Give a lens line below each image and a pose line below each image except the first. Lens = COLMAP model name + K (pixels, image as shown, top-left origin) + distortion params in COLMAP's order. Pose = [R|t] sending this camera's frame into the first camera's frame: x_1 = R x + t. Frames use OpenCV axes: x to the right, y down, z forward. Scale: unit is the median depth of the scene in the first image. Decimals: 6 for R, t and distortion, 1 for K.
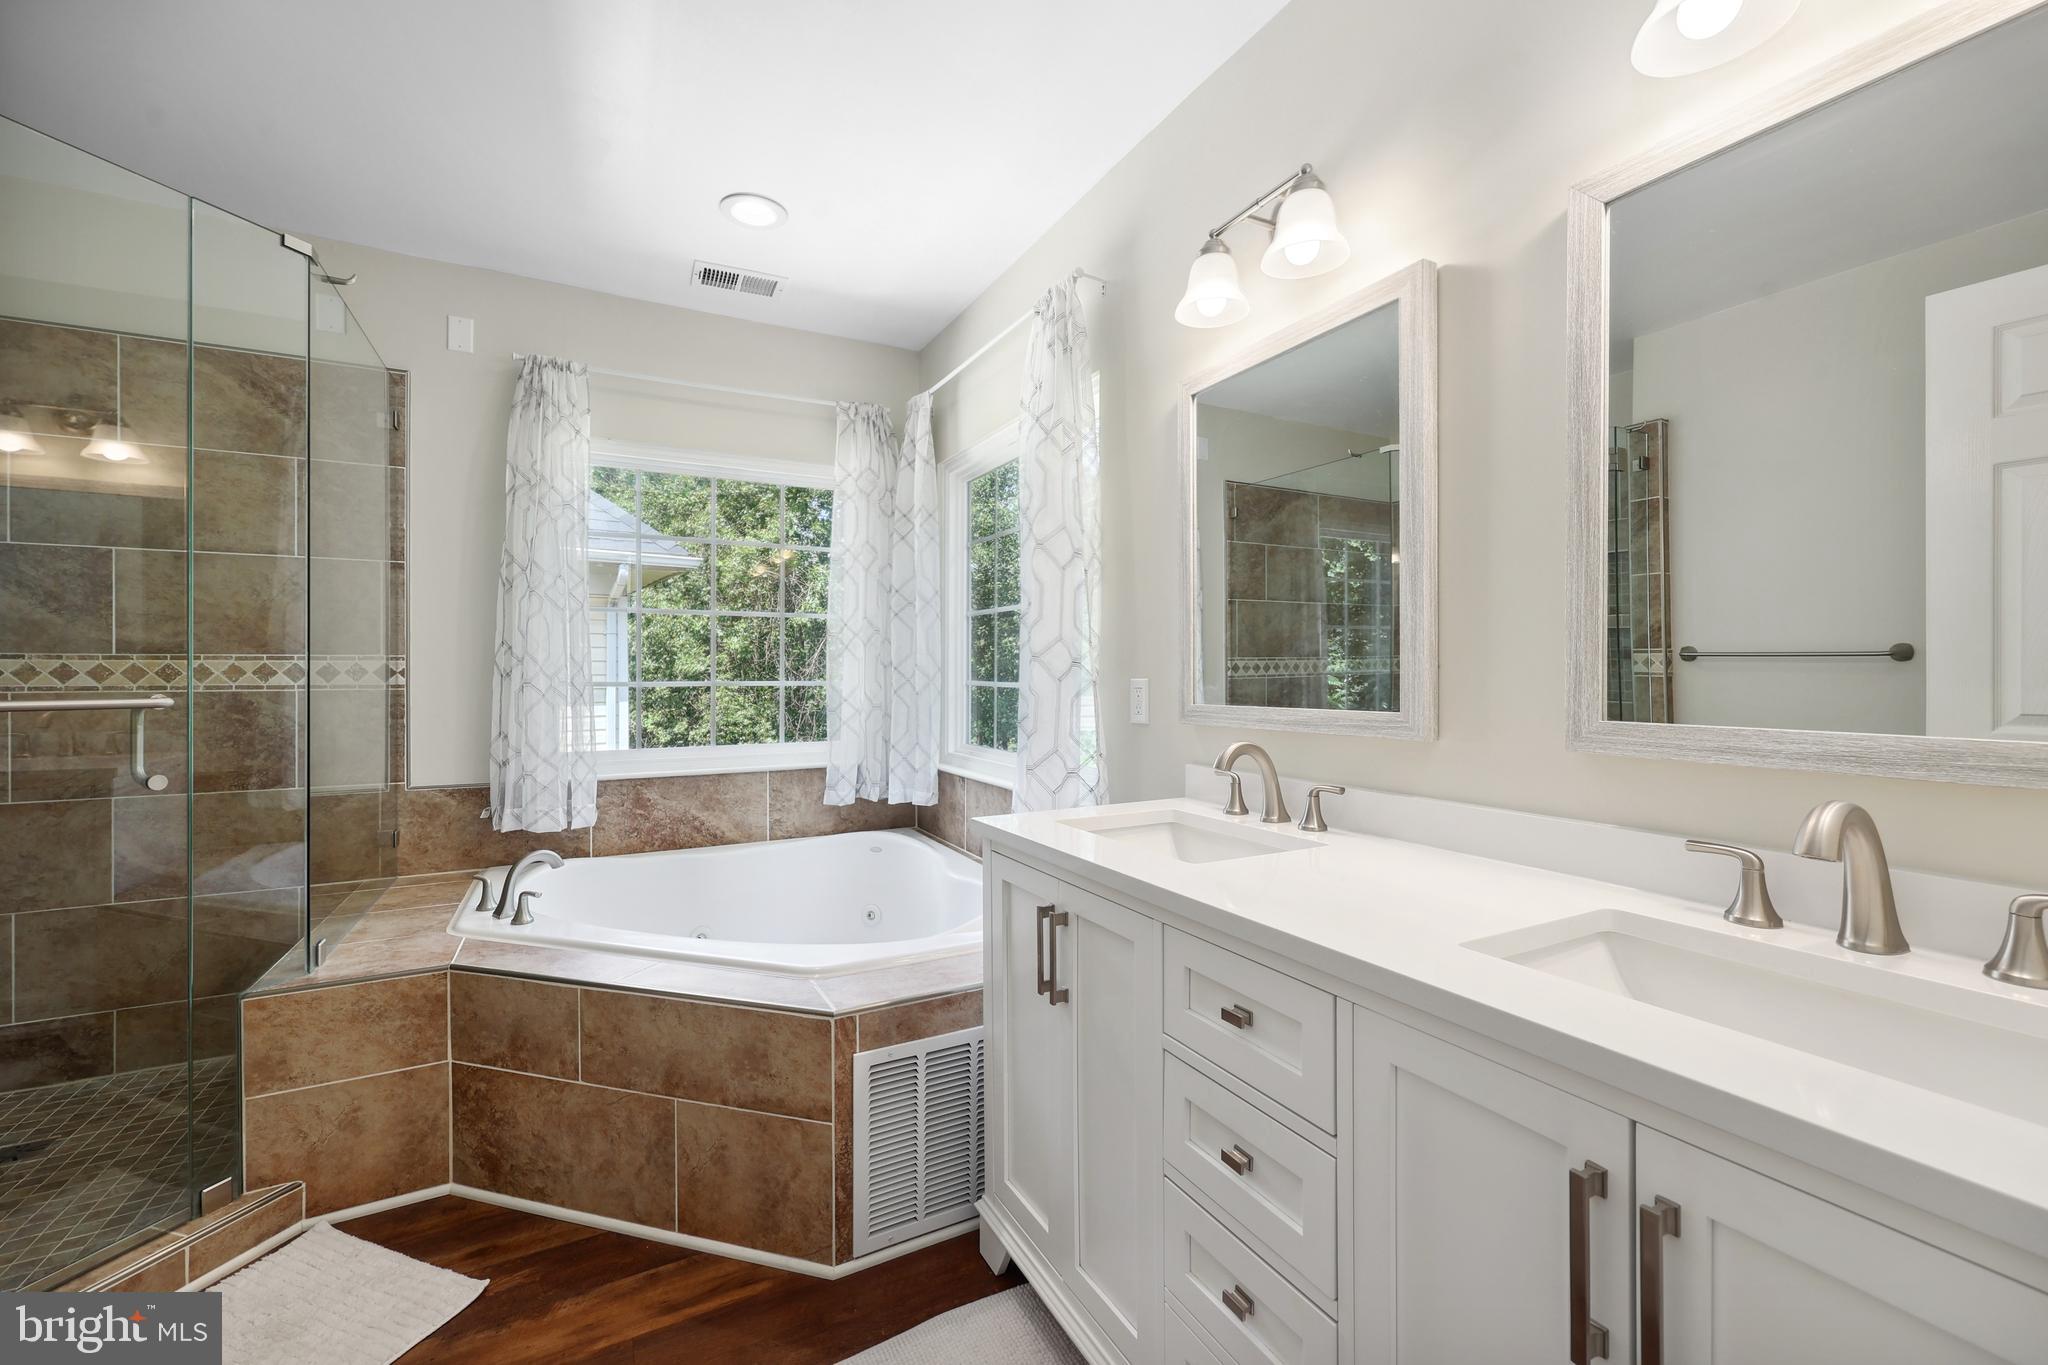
lens RADIAL K [[839.5, 0, 1024.0], [0, 839.5, 682.5], [0, 0, 1]] dist [0.007231, 0.000162]
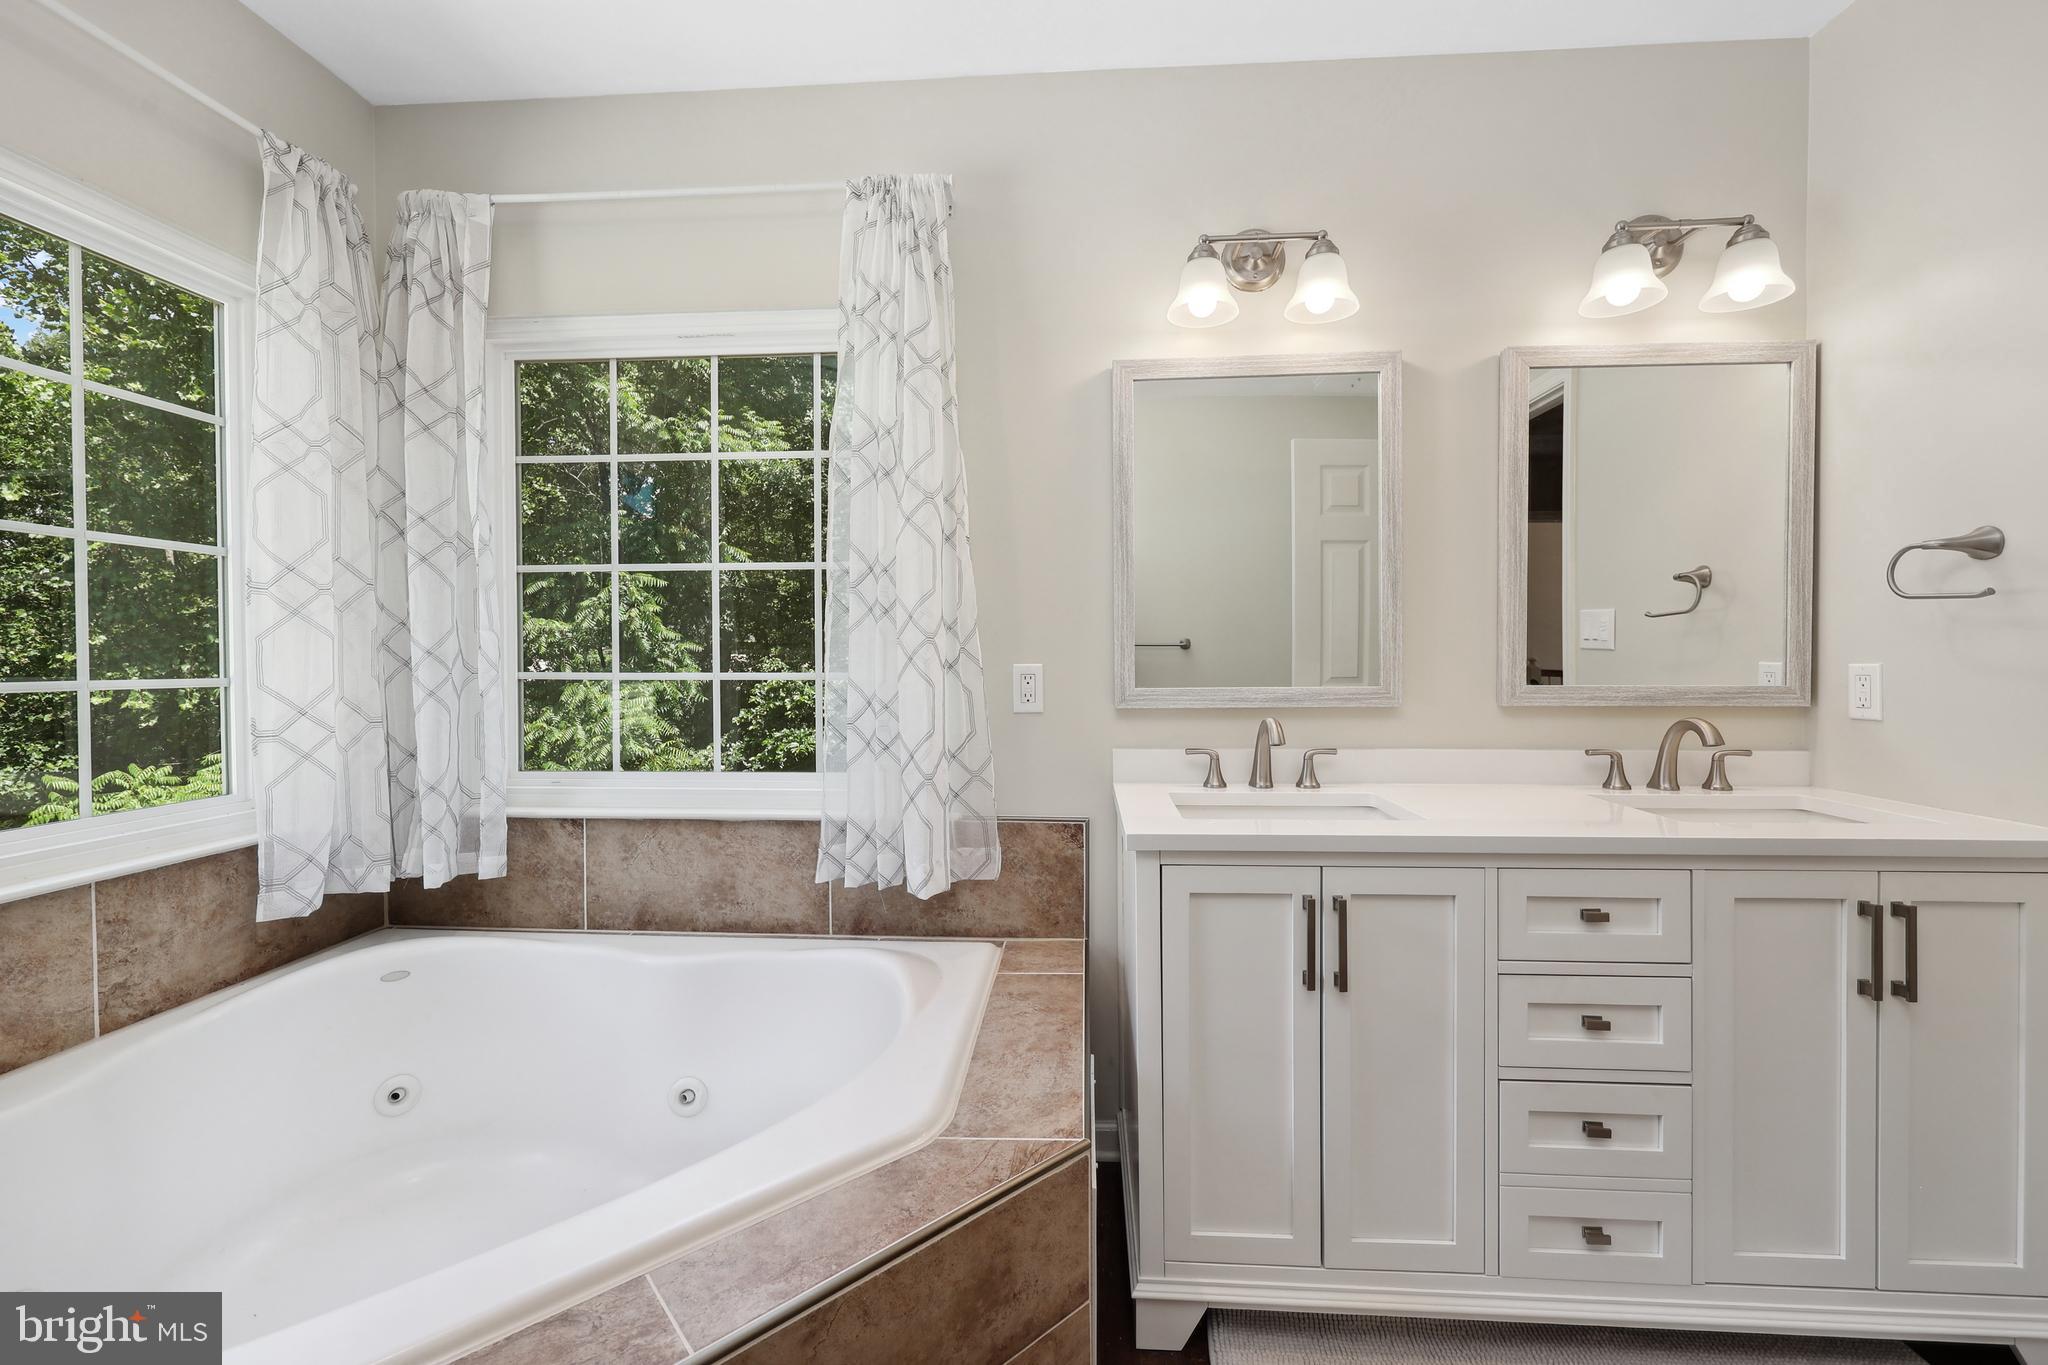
lens RADIAL K [[847.7, 0, 1034.0], [0, 847.7, 669.8], [0, 0, 1]] dist [-0.000553, 0.000172]
pose [[0.519461, -0.017591, 0.854313, -0.679706], [0.014174, 0.999828, 0.011969, -0.009544], [-0.854377, 0.005892, 0.519621, 0.534896]]
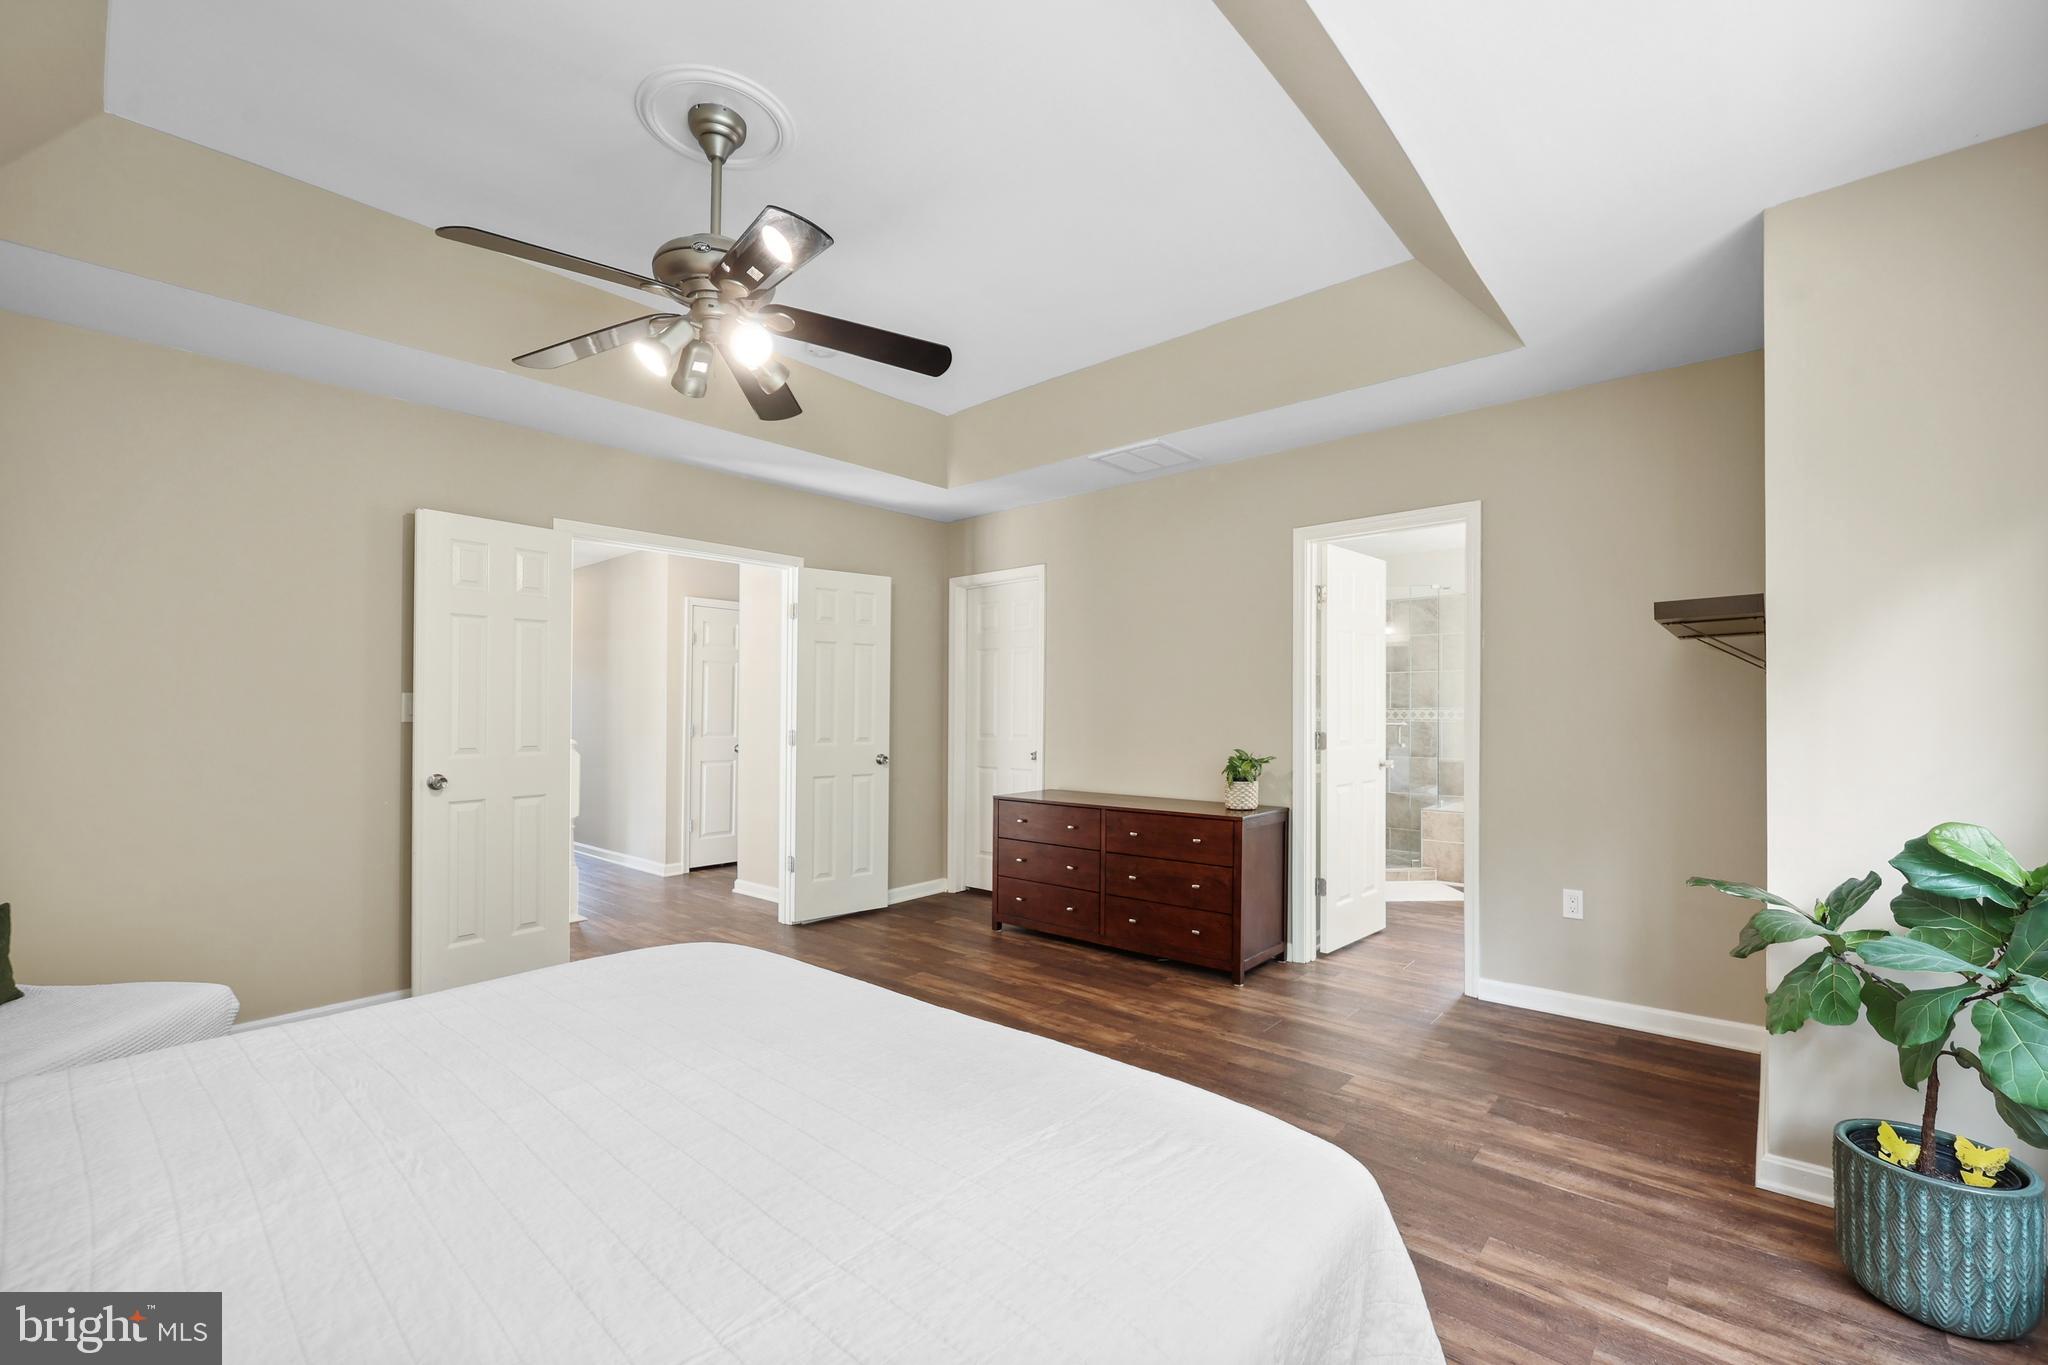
lens RADIAL K [[851.4, 0, 1018.5], [0, 851.4, 718.9], [0, 0, 1]] dist [0.000498, 0.000010]
pose [[0.344563, -0.003191, -0.938758, 1.228799], [-0.001594, 0.999991, -0.003984, 0.015899], [0.938762, 0.002869, 0.344554, -1.204860]]
